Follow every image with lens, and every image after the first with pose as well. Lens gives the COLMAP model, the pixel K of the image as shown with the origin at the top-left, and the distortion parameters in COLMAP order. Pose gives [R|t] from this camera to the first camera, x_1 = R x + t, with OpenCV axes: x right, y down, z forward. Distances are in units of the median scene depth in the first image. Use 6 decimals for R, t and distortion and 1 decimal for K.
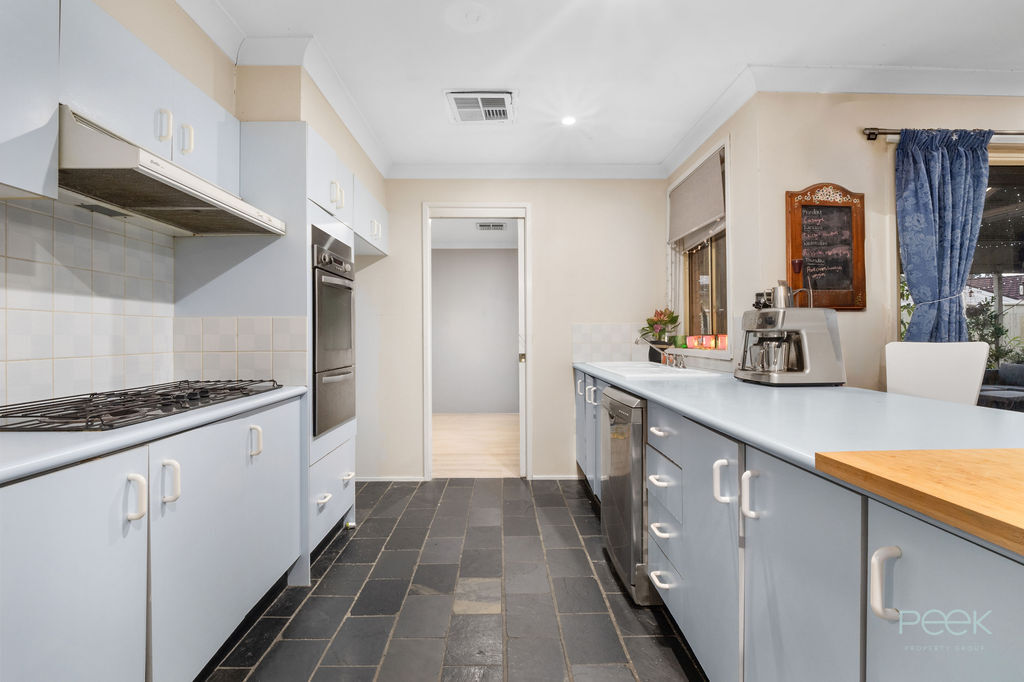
lens RADIAL K [[502.1, 0, 512.0], [0, 502.1, 341.0], [0, 0, 1]] dist [-0.005378, -0.001083]
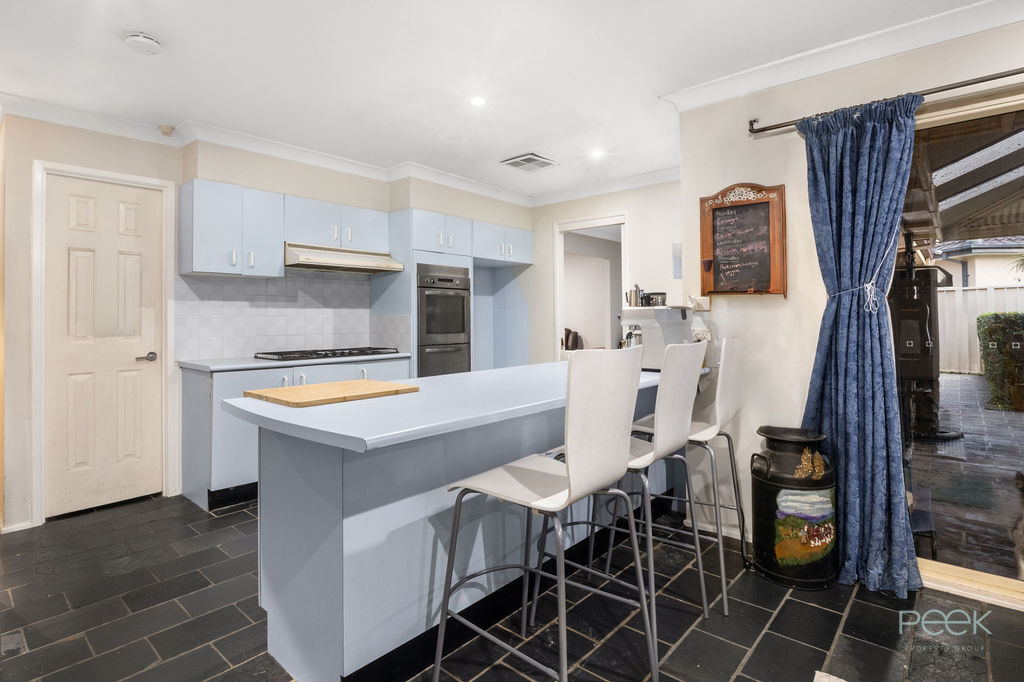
lens RADIAL K [[519.1, 0, 513.1], [0, 519.1, 323.4], [0, 0, 1]] dist [0.001890, 0.000088]
pose [[0.737518, 0.008129, -0.675278, 1.055711], [-0.002512, 0.999954, 0.009294, -0.032362], [0.675322, -0.005158, 0.737505, -0.130166]]
